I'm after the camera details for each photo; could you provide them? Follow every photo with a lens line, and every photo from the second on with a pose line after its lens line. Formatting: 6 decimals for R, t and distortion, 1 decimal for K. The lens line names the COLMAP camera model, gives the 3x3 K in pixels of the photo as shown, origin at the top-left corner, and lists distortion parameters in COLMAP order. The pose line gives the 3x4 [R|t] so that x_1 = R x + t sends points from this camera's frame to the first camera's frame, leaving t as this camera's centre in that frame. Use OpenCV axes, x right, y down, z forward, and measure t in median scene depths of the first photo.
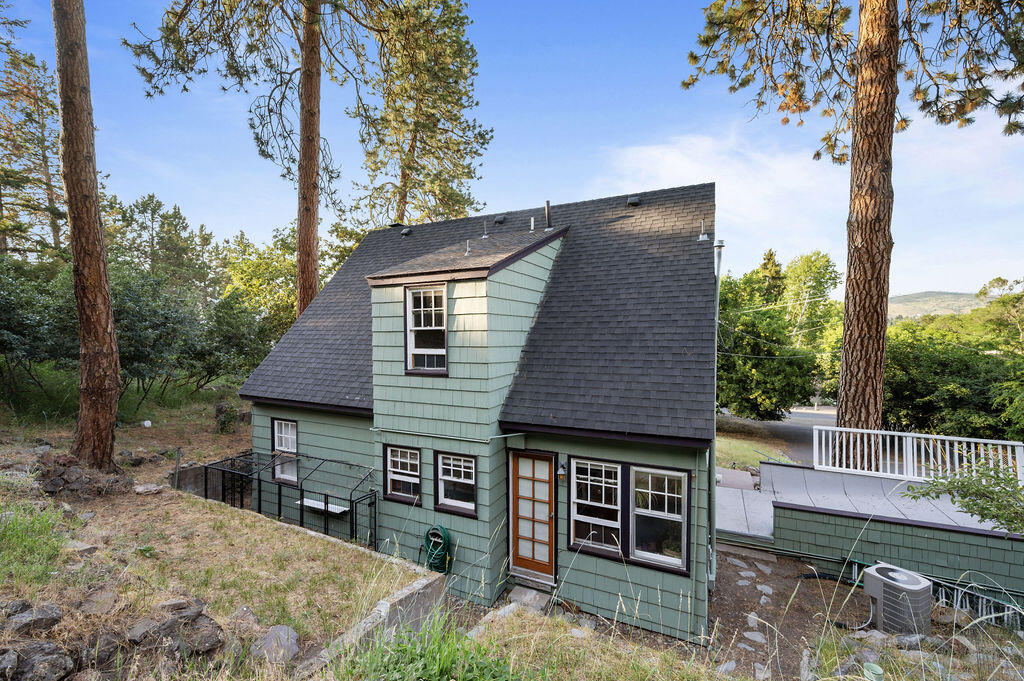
lens RADIAL K [[415.8, 0, 507.0], [0, 415.8, 337.9], [0, 0, 1]] dist [-0.003136, -0.000277]
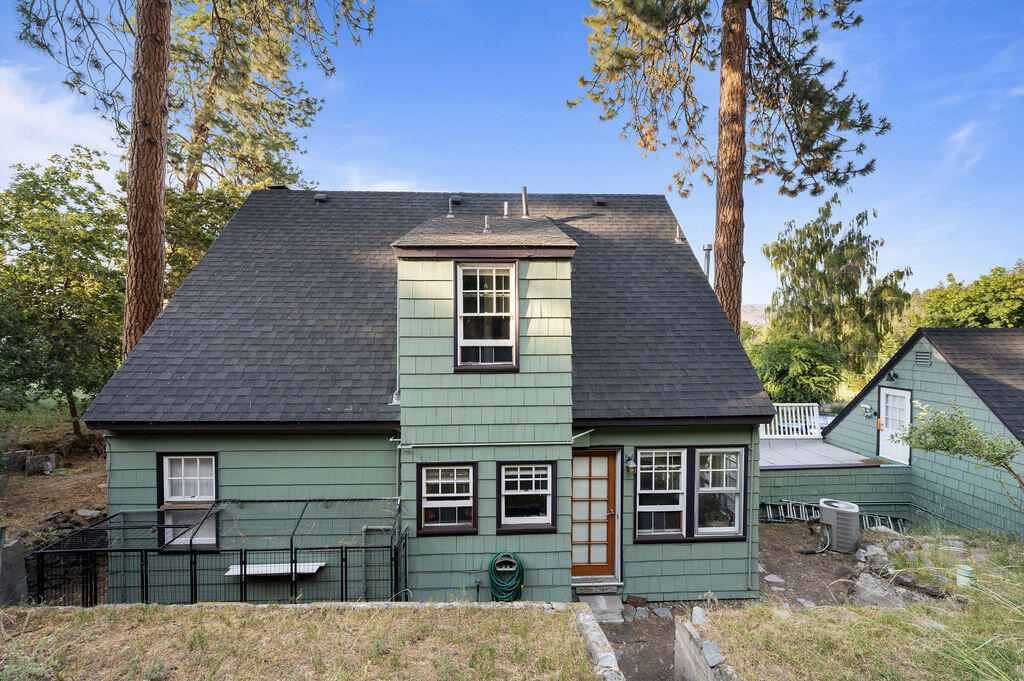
lens RADIAL K [[415.8, 0, 511.0], [0, 415.8, 337.9], [0, 0, 1]] dist [-0.003136, -0.000277]
pose [[0.884673, -0.001347, 0.466210, -0.531749], [0.003369, 0.999988, -0.003504, 0.025937], [-0.466200, 0.004671, 0.884667, 0.251048]]
